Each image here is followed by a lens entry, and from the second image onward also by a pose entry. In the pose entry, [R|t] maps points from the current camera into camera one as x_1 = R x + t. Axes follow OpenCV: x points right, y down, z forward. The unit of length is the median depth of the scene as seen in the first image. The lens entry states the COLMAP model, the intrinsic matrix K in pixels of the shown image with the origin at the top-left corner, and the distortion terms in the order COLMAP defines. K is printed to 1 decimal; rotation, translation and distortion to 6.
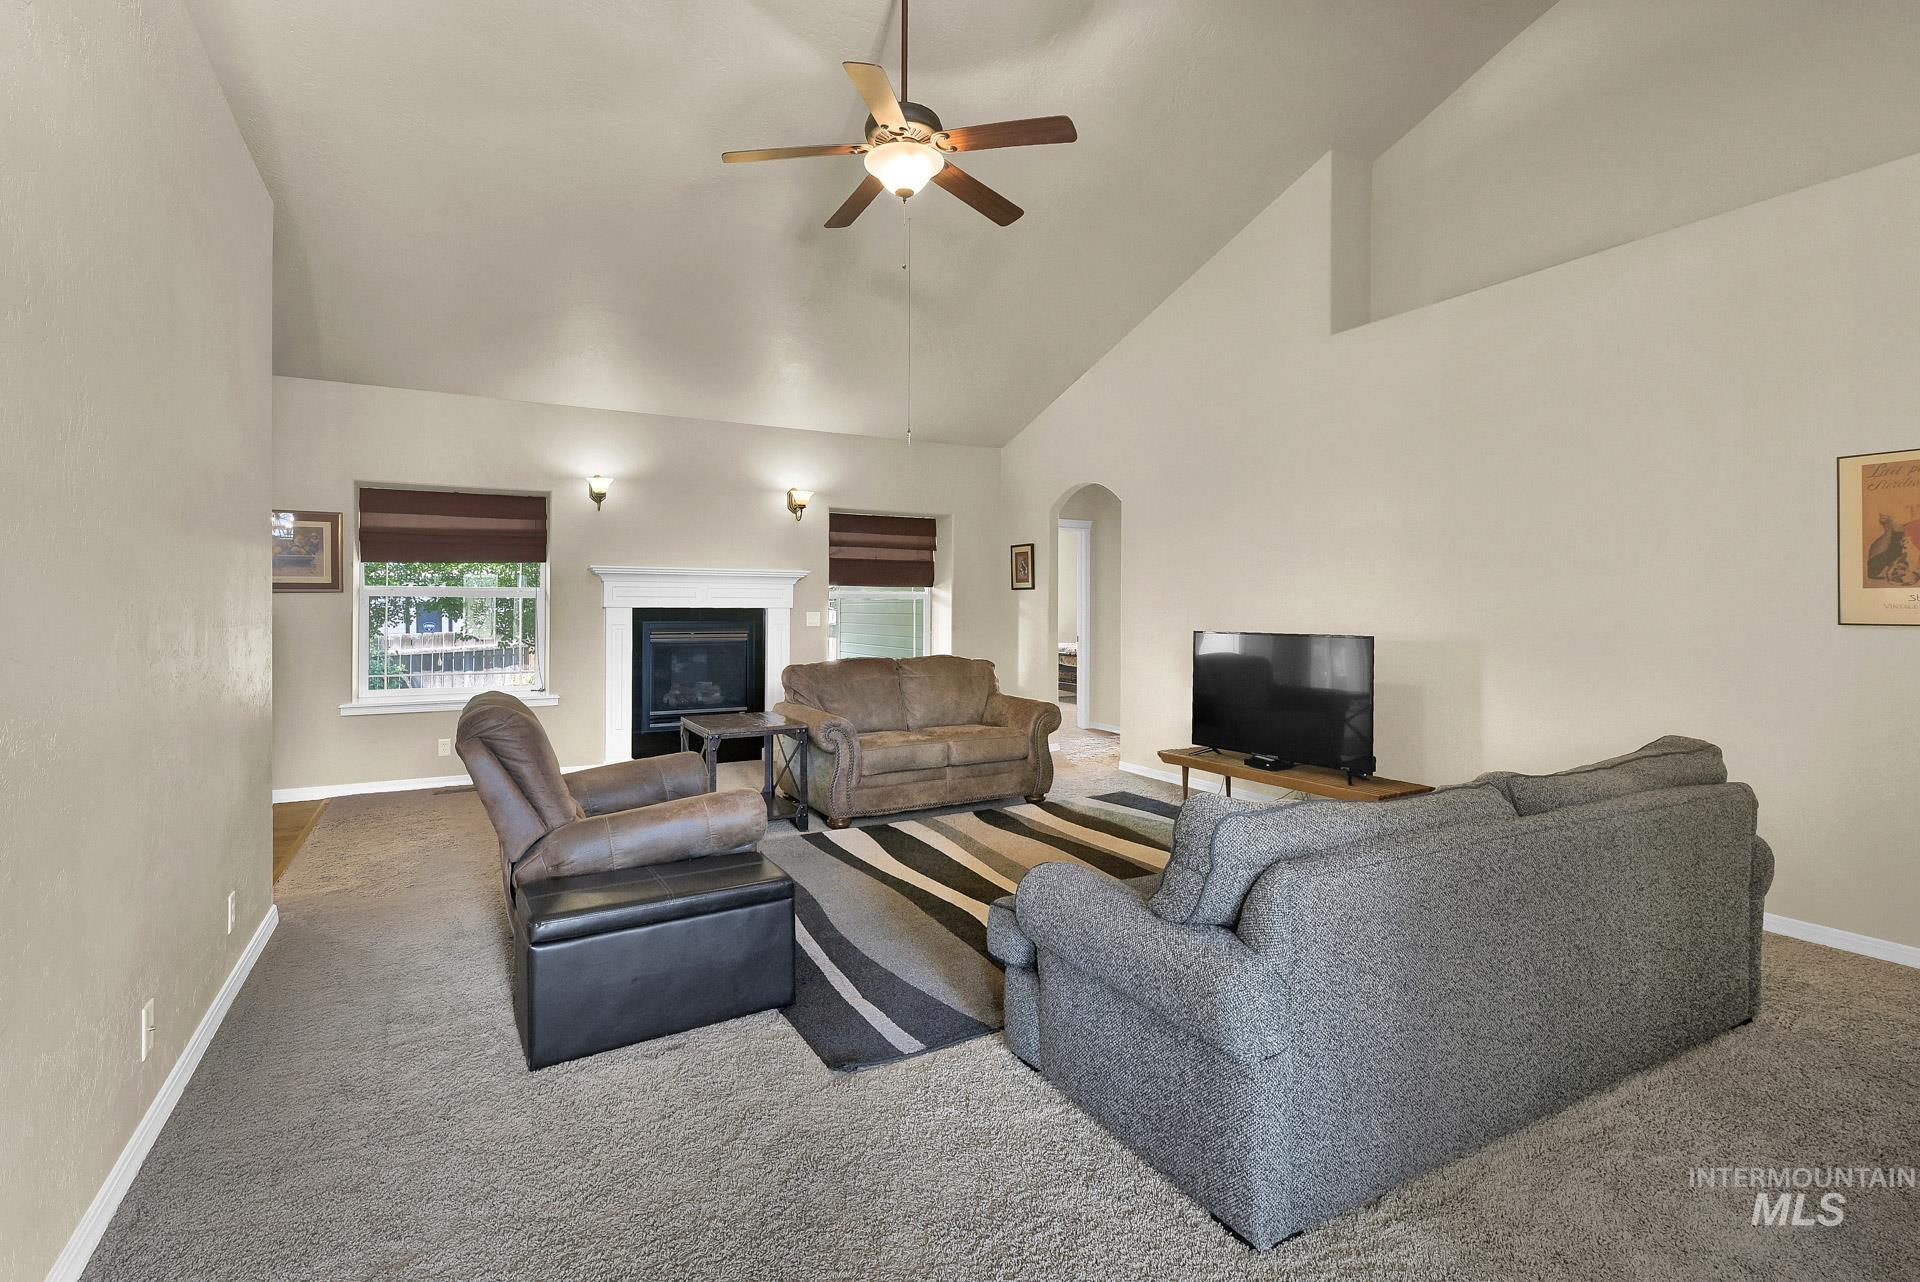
lens RADIAL K [[923.2, 0, 976.9], [0, 923.2, 606.8], [0, 0, 1]] dist [-0.002236, 0.000645]
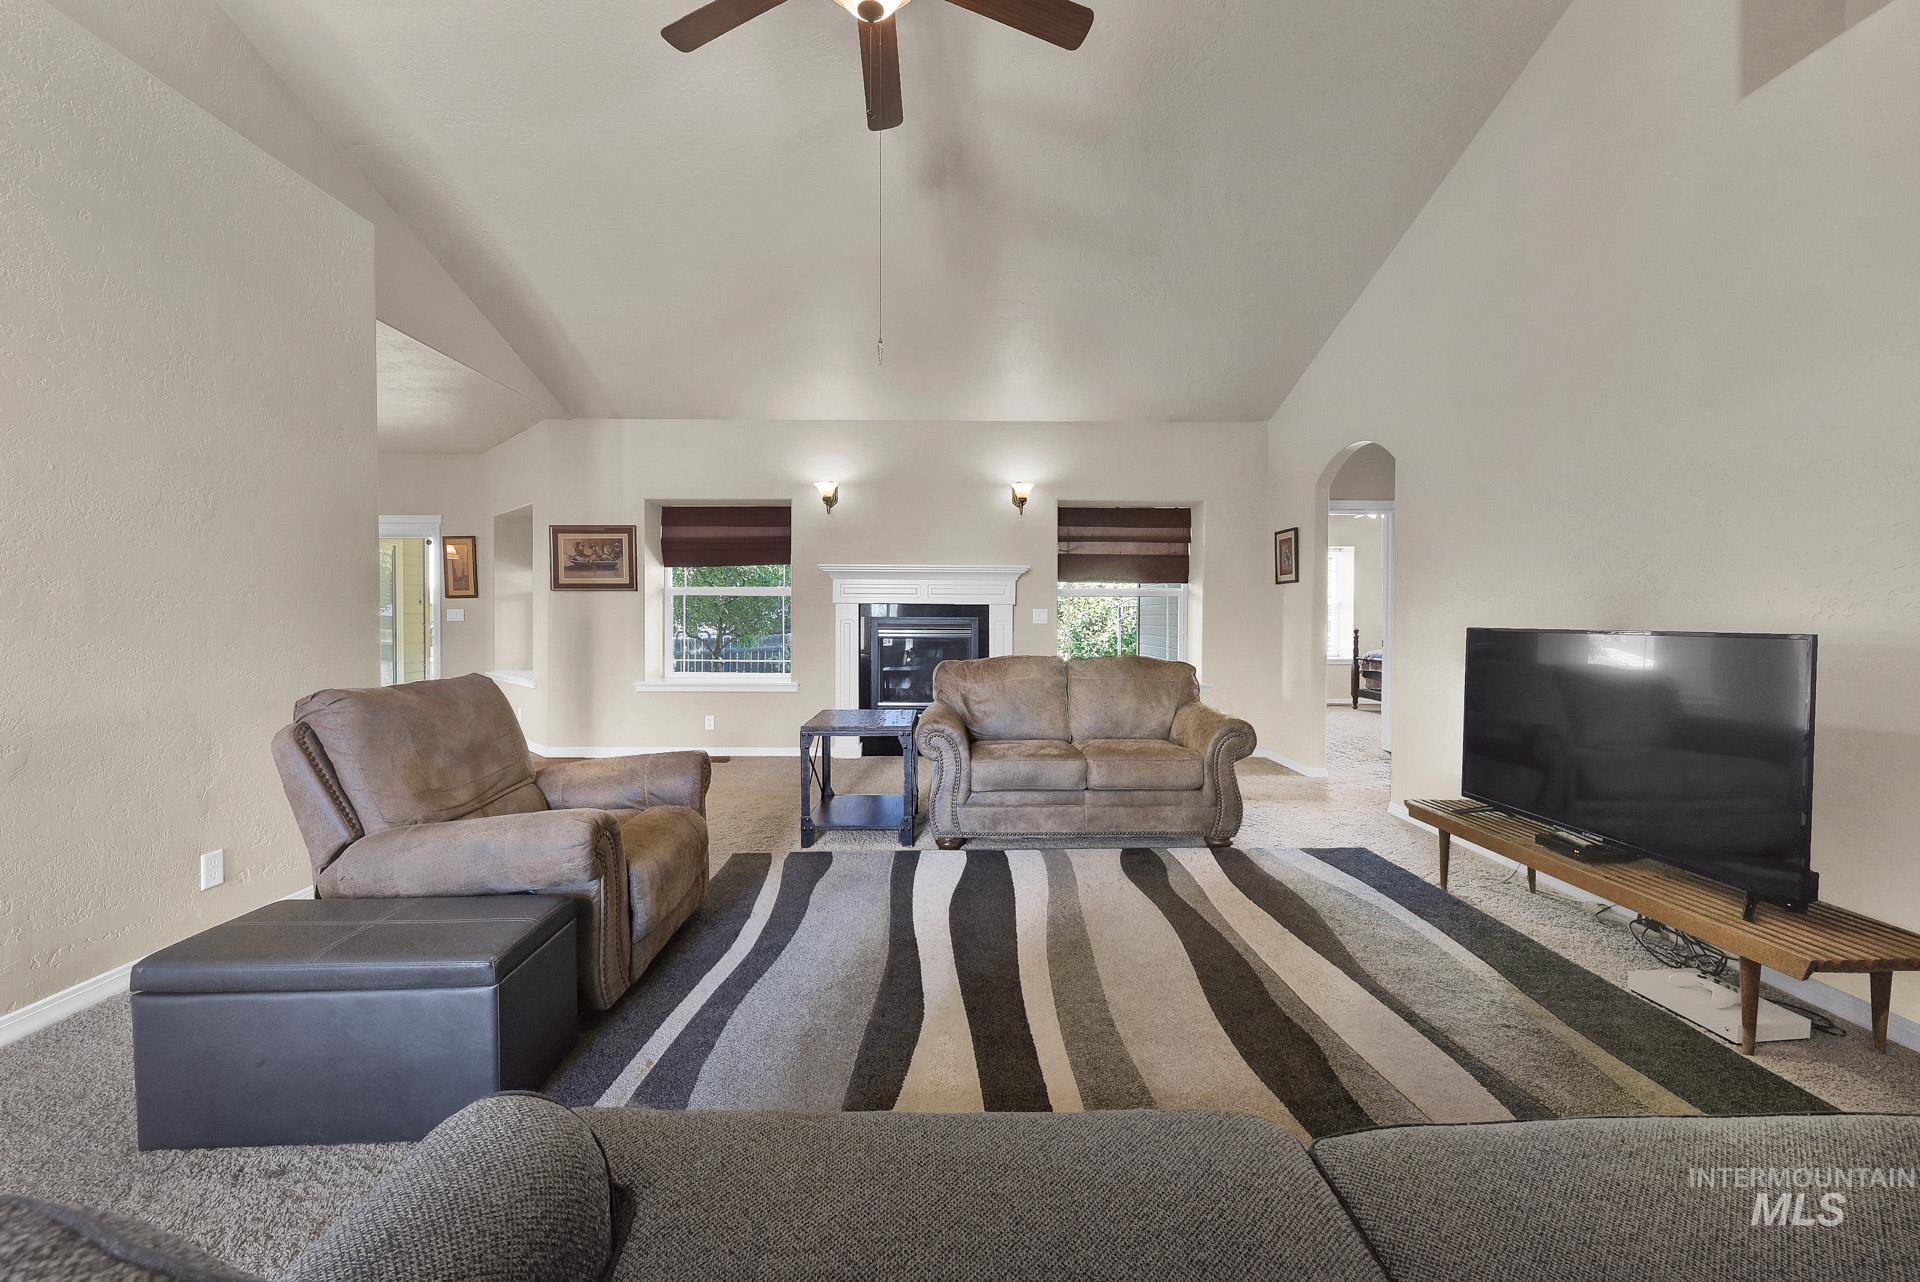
lens RADIAL K [[756.1, 0, 961.9], [0, 756.1, 632.7], [0, 0, 1]] dist [0.000199, -0.001296]
pose [[0.868041, 0.011741, -0.496353, 0.174899], [-0.001858, 0.999790, 0.020401, 0.017267], [0.496488, -0.016787, 0.867881, 0.314153]]
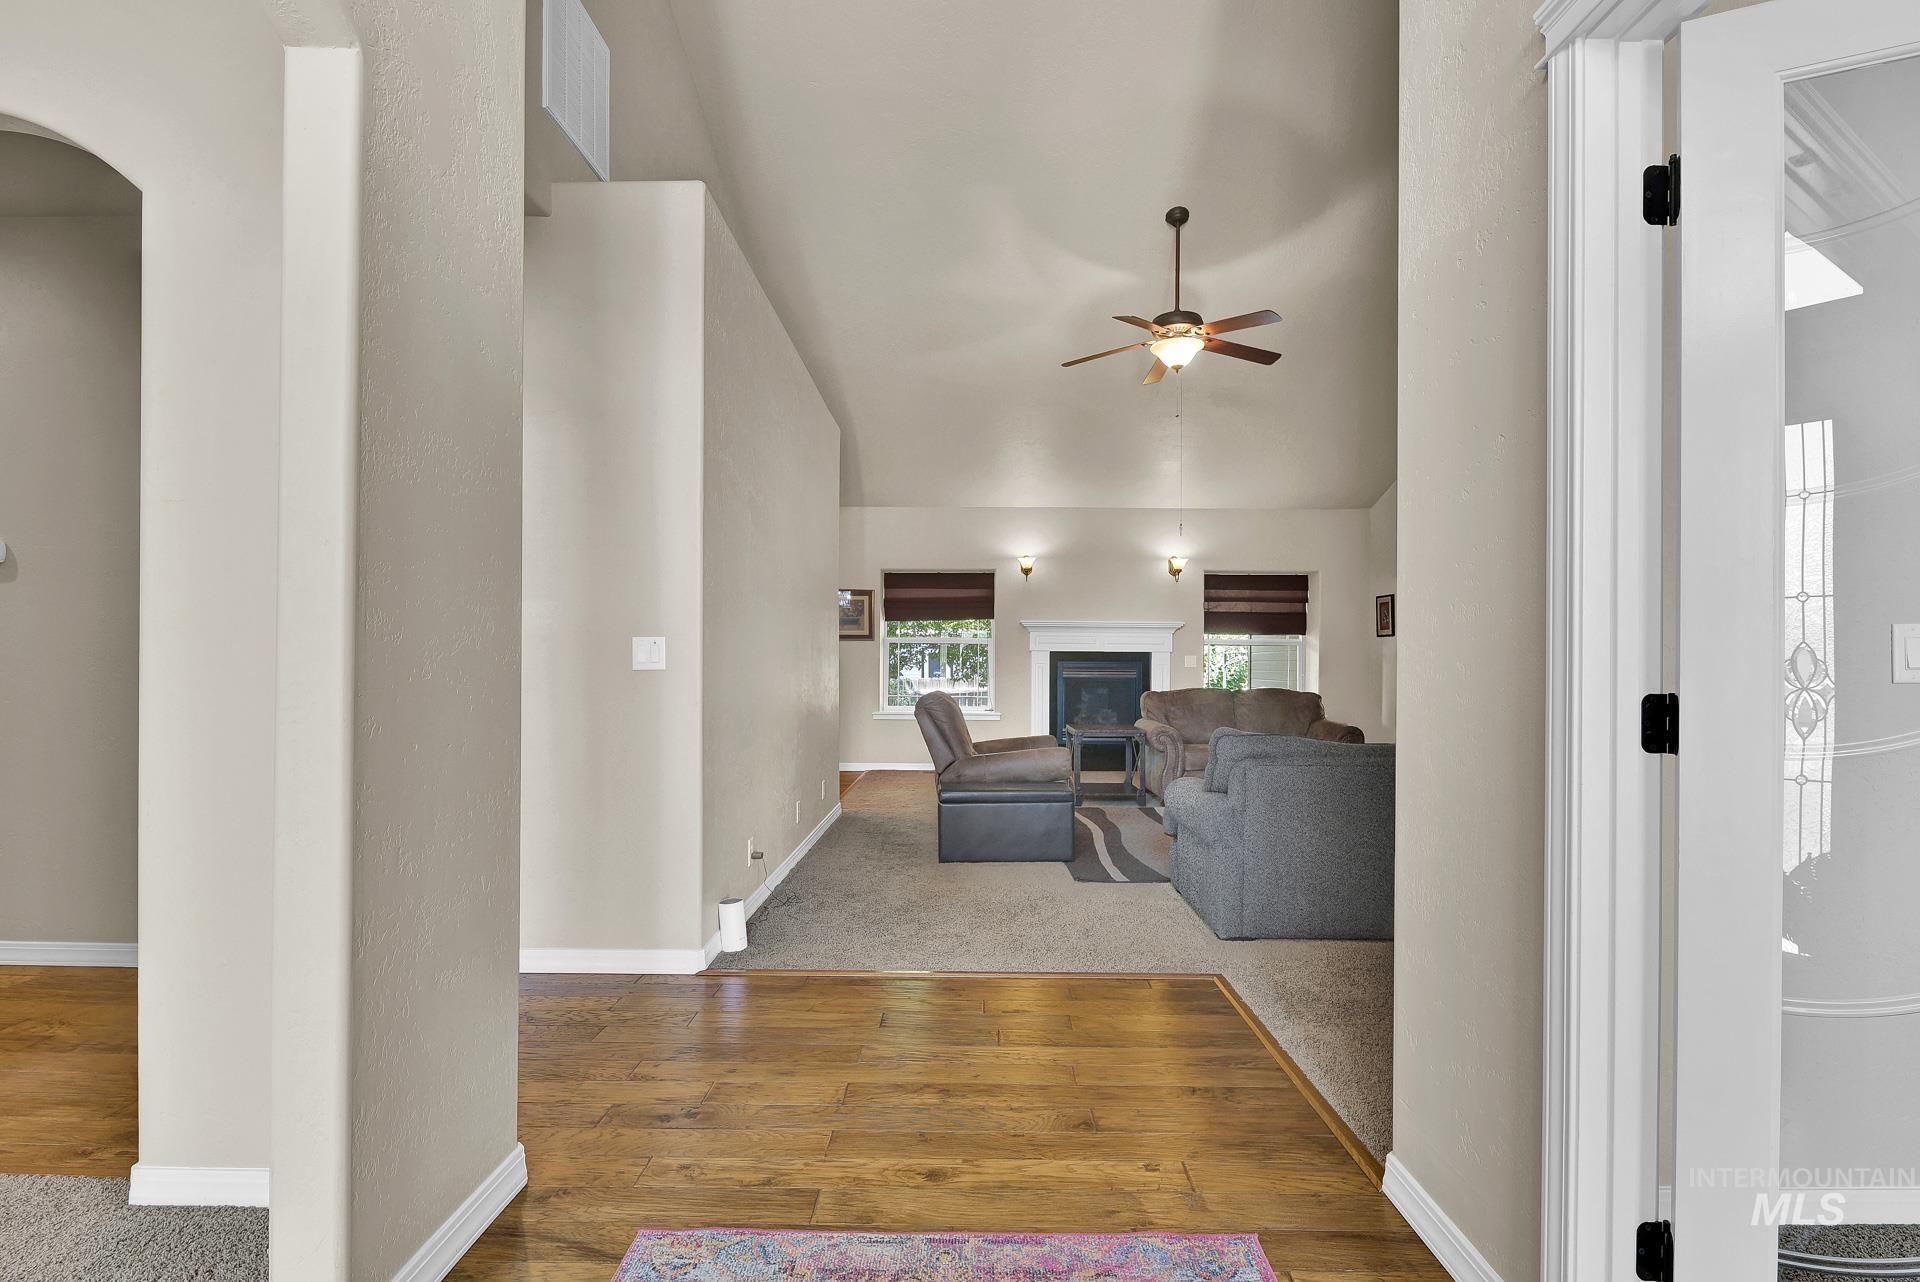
lens RADIAL K [[987.4, 0, 953.3], [0, 987.4, 656.2], [0, 0, 1]] dist [-0.014867, 0.000742]
pose [[0.859620, -0.000710, -0.510934, 0.265245], [-0.004973, 0.999940, -0.009757, 0.024938], [0.510910, 0.010928, 0.859565, -0.348548]]
